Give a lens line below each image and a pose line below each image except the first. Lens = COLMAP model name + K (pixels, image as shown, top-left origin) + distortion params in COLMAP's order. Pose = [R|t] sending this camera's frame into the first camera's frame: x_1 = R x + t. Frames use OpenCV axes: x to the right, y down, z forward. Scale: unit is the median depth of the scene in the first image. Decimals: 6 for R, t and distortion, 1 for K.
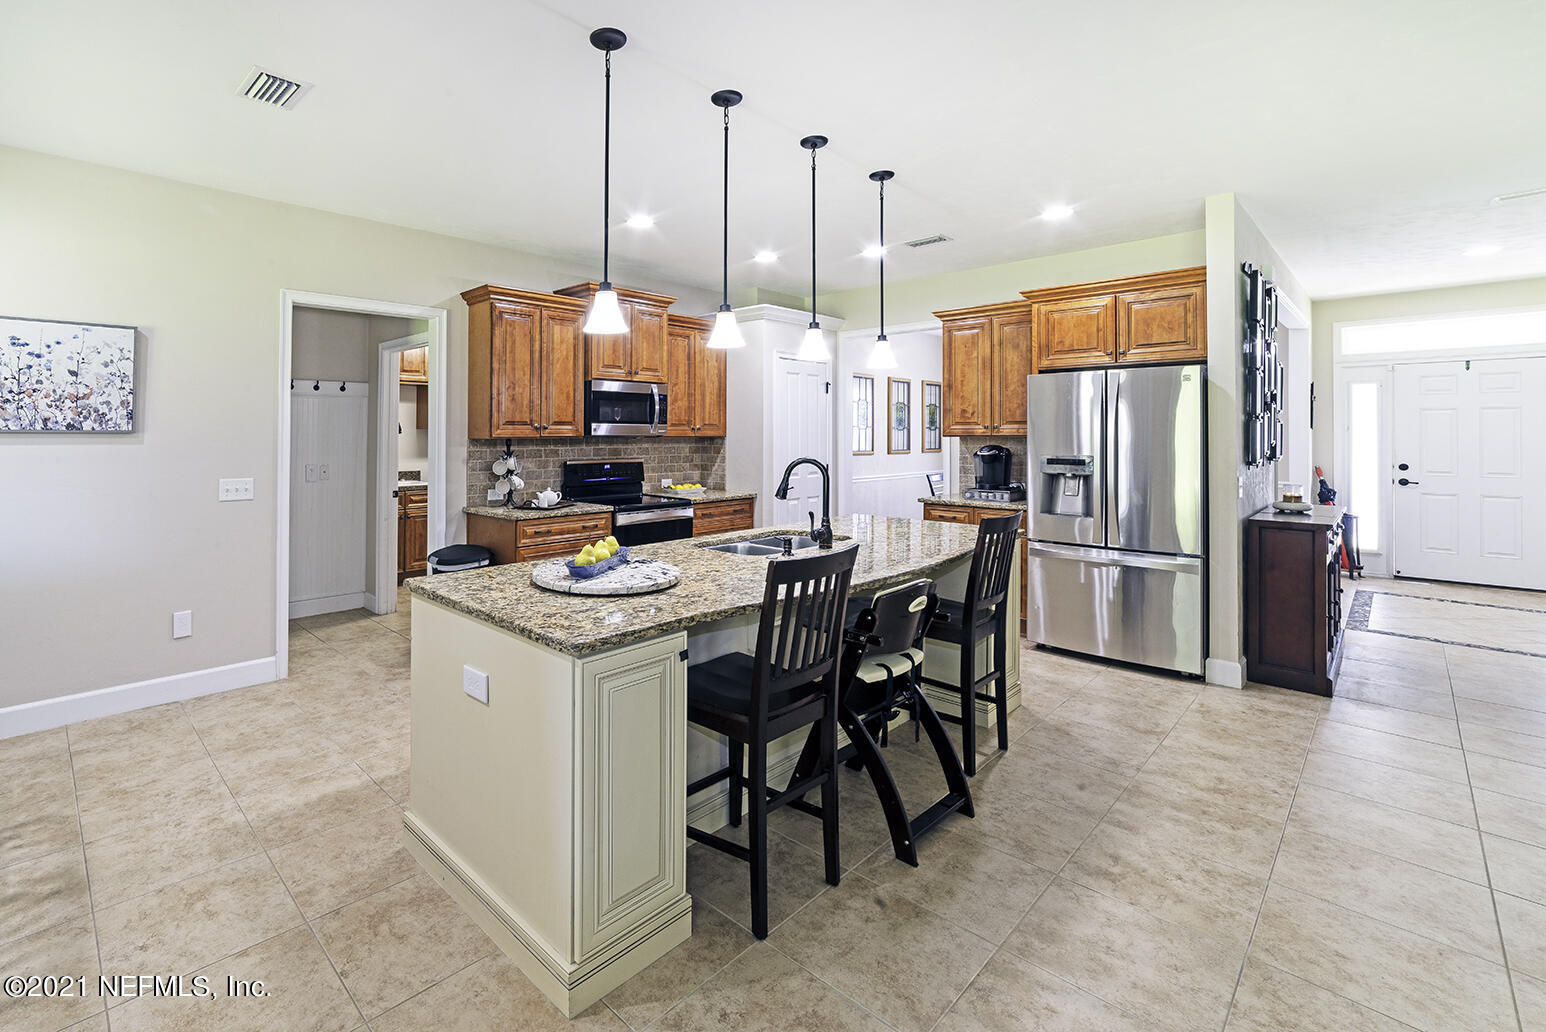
lens RADIAL K [[692.0, 0, 646.7], [0, 692.0, 426.8], [0, 0, 1]] dist [-0.025254, 0.011094]
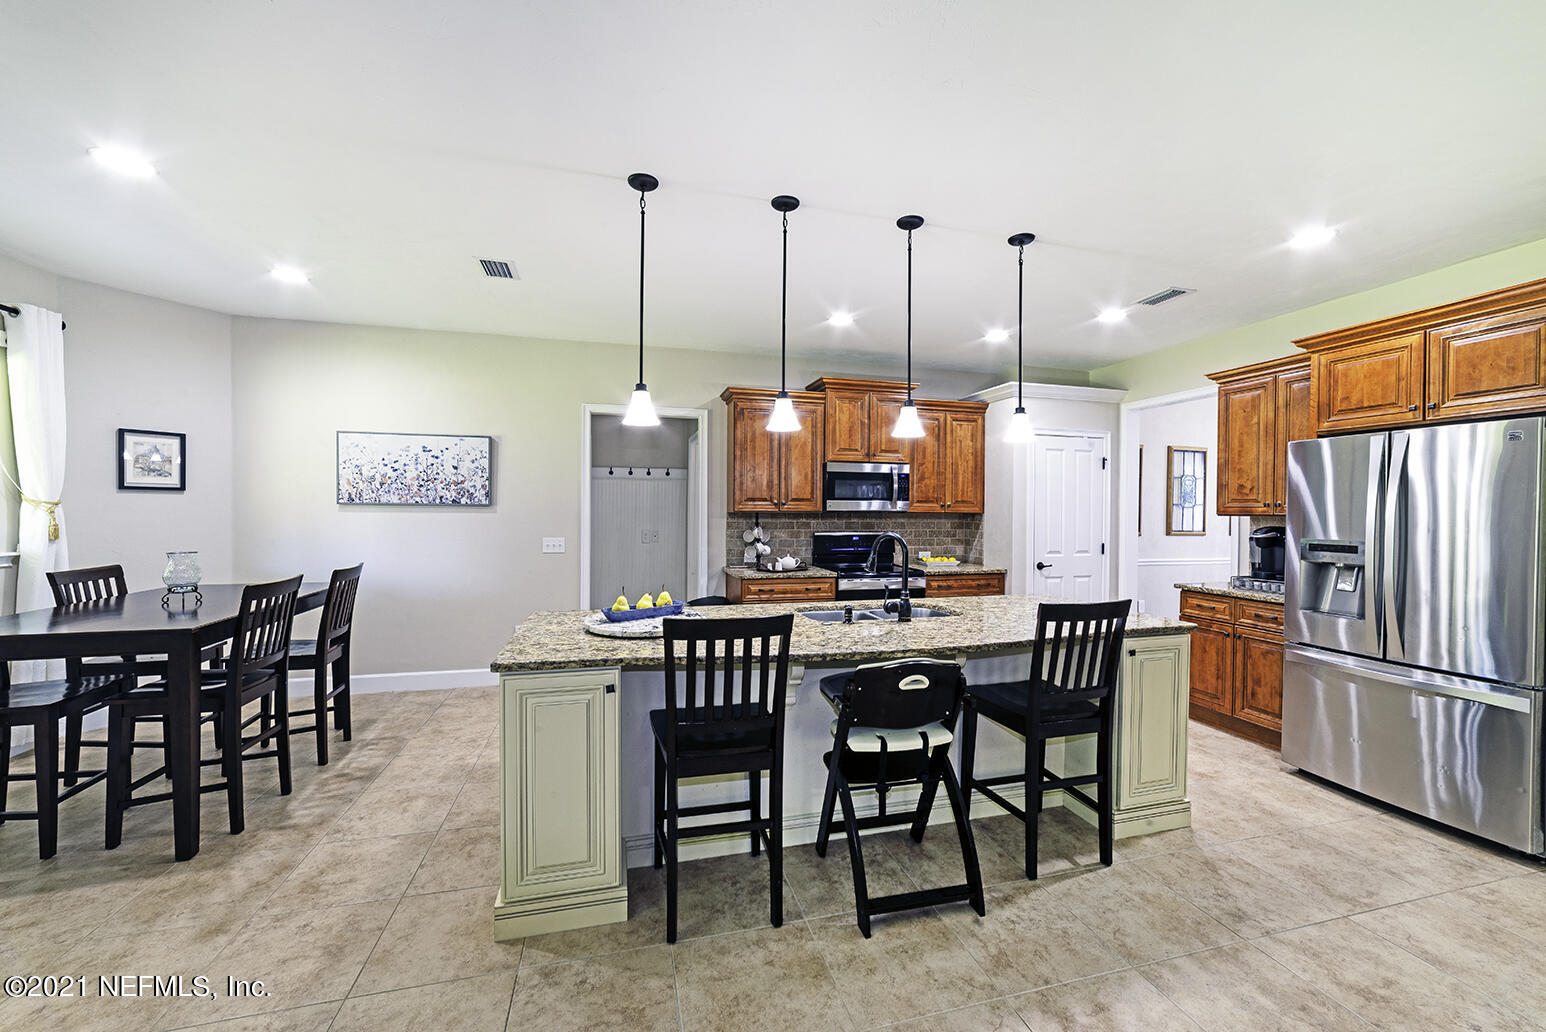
lens RADIAL K [[595.5, 0, 773.0], [0, 595.5, 516.0], [0, 0, 1]] dist [-0.018585, 0.006793]
pose [[0.889239, 0.012888, -0.457261, 0.356741], [-0.003940, 0.999782, 0.020518, 0.001855], [0.457426, -0.016444, 0.889096, 0.093112]]
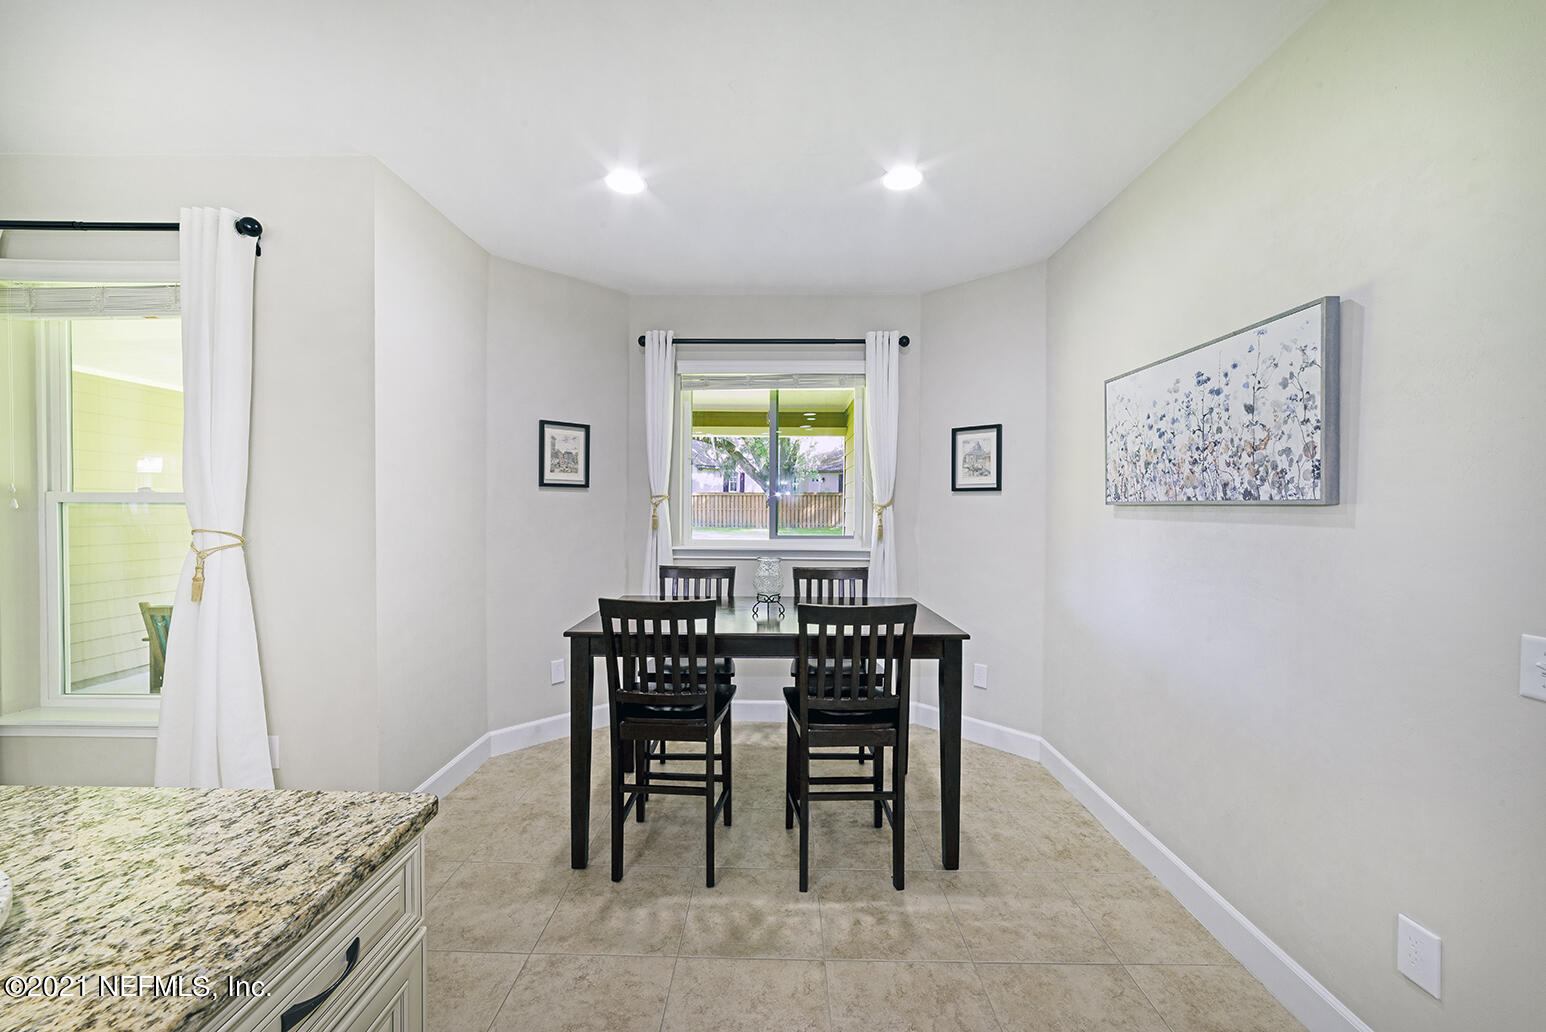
lens RADIAL K [[595.5, 0, 773.0], [0, 595.5, 516.0], [0, 0, 1]] dist [-0.018585, 0.006793]
pose [[-0.673892, 0.000788, -0.738830, -0.121351], [-0.008358, 0.999927, 0.008690, 0.014566], [0.738783, 0.012031, -0.673836, 0.839734]]
